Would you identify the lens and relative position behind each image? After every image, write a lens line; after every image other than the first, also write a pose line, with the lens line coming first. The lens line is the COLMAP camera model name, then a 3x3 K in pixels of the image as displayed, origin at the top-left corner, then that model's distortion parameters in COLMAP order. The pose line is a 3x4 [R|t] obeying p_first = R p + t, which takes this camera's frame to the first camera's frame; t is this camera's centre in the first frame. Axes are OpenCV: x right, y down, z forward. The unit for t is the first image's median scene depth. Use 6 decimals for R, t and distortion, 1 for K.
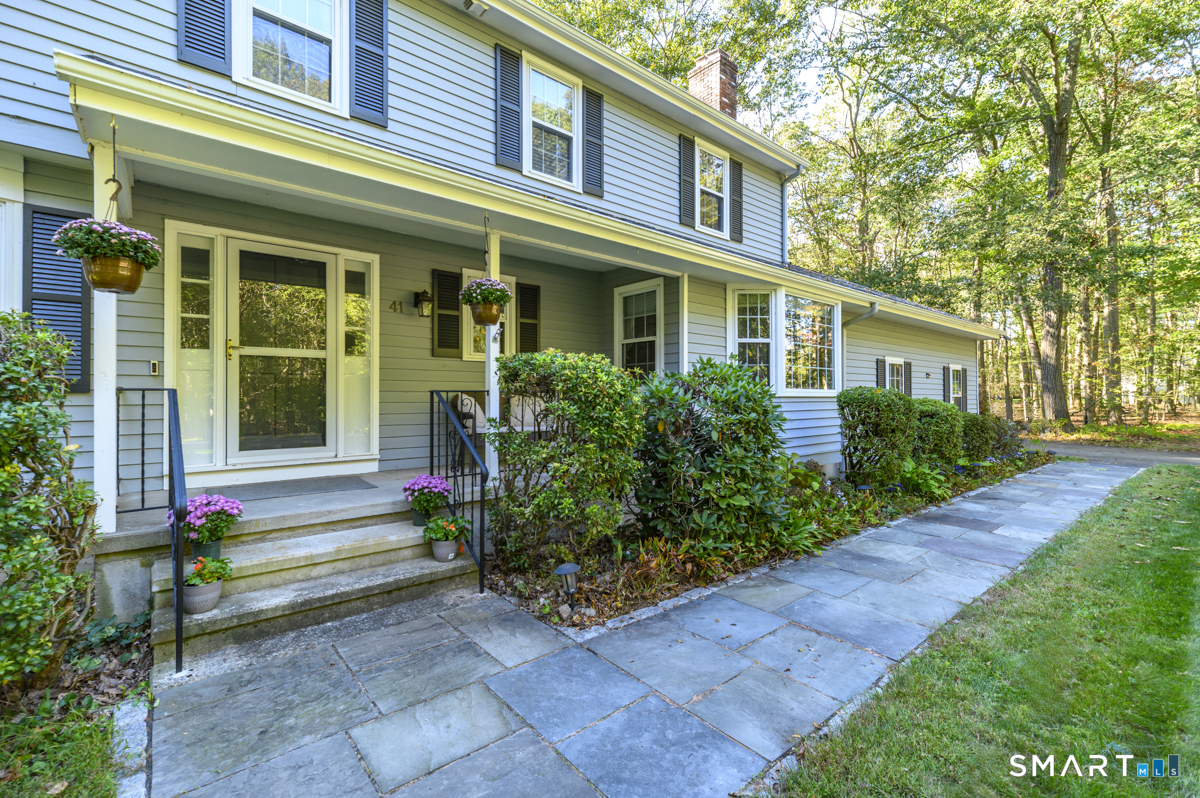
lens RADIAL K [[523.6, 0, 588.1], [0, 523.6, 389.6], [0, 0, 1]] dist [-0.003290, -0.000153]
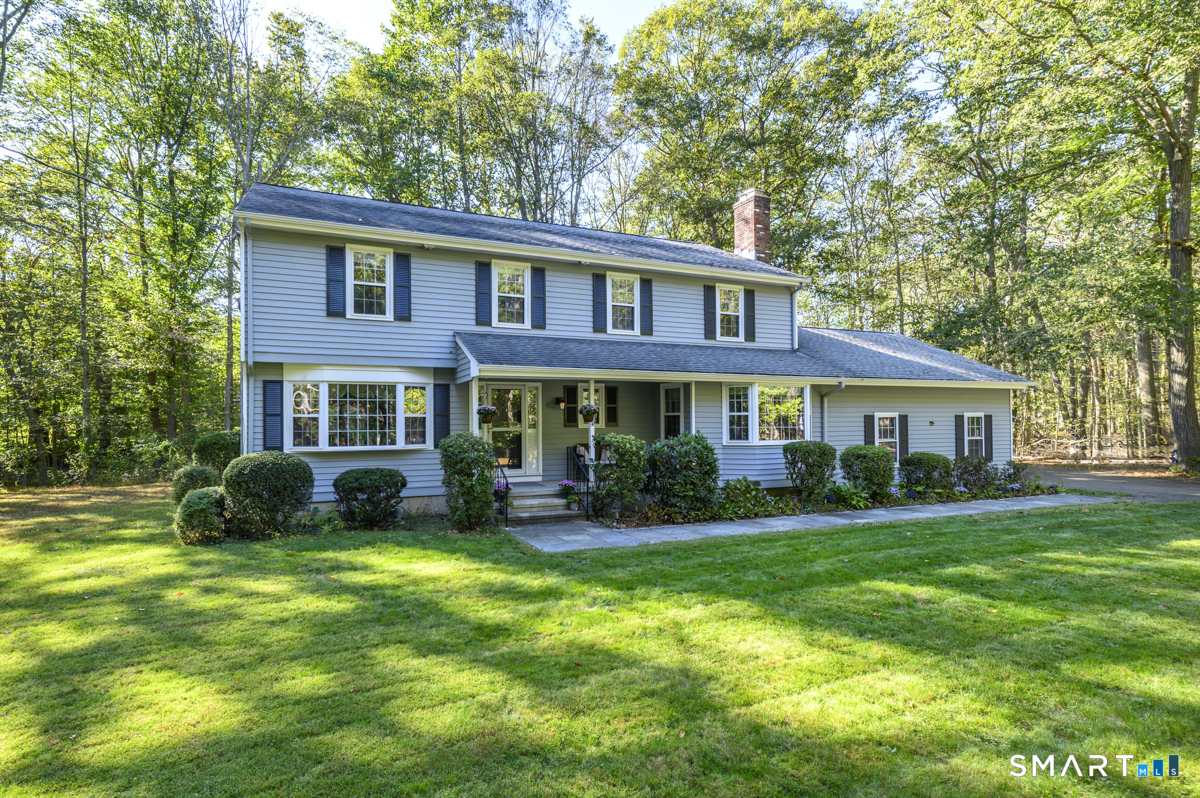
lens RADIAL K [[770.7, 0, 598.3], [0, 770.7, 401.7], [0, 0, 1]] dist [0.008524, 0.000622]
pose [[0.982195, -0.001954, -0.187856, 0.428444], [0.002223, 0.999997, 0.001224, -0.174229], [0.187853, -0.001620, 0.982196, -2.065537]]
